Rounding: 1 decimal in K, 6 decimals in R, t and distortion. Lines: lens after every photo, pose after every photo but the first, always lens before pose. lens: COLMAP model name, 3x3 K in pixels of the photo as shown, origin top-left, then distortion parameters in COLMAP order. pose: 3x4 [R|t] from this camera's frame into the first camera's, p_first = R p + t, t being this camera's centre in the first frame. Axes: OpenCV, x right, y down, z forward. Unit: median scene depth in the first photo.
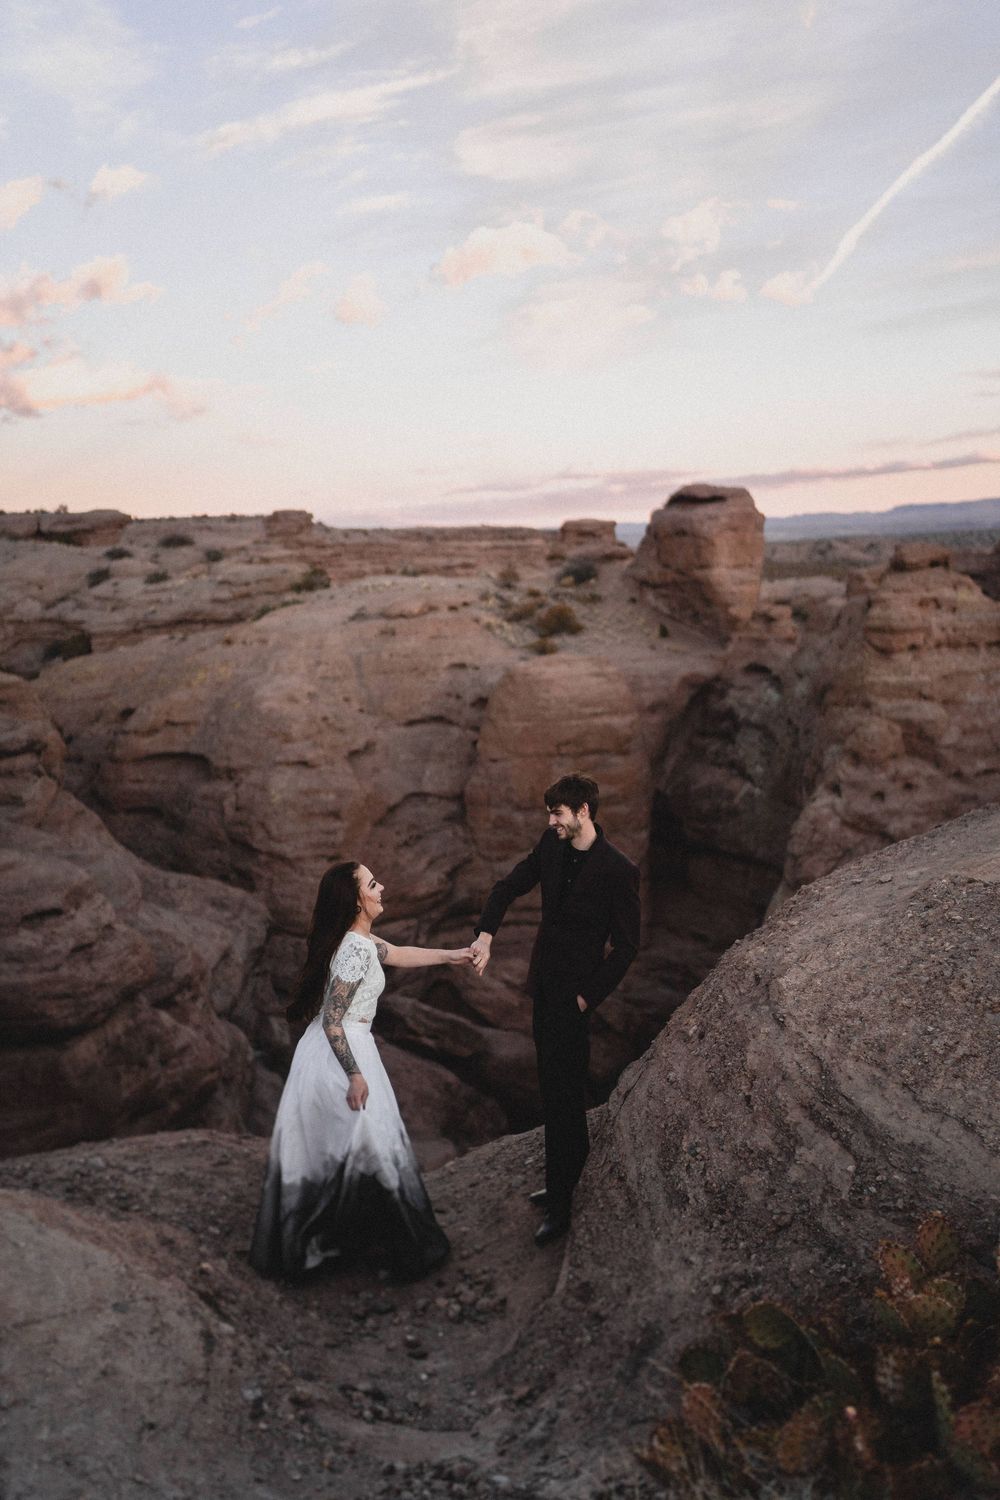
lens RADIAL K [[1409.4, 0, 500.0], [0, 1409.4, 750.0], [0, 0, 1]] dist [-0.011953, -0.001907]
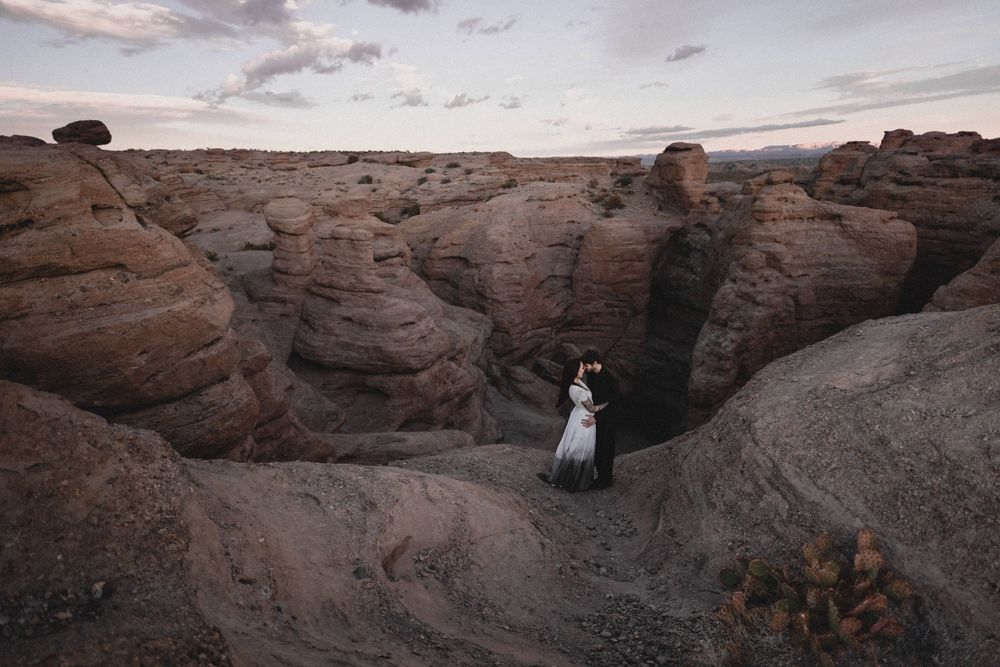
lens RADIAL K [[581.9, 0, 500.0], [0, 581.9, 333.5], [0, 0, 1]] dist [-0.024527, -0.000780]
pose [[0.989967, 0.039035, -0.135797, -0.010258], [-0.019706, 0.989831, 0.140874, -0.011475], [0.139916, -0.136785, 0.980670, -0.007098]]
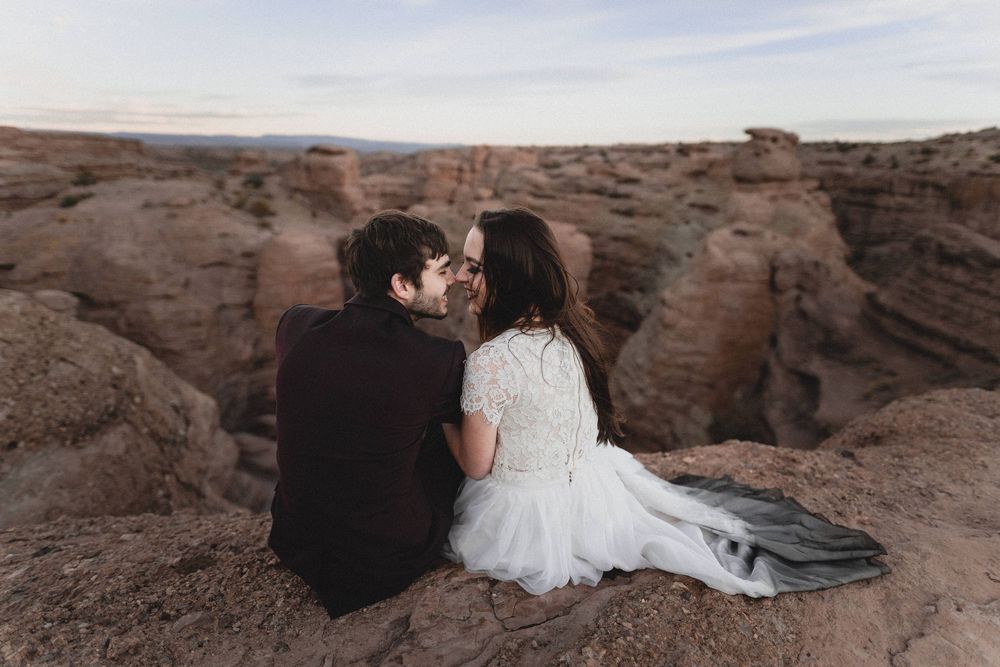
lens RADIAL K [[564.7, 0, 500.0], [0, 564.7, 333.5], [0, 0, 1]] dist [-0.002062, -0.000766]
pose [[0.795932, -0.120876, 0.593196, -0.261417], [0.022353, 0.985063, 0.170735, -0.064197], [-0.604973, -0.122634, 0.786745, 0.190546]]
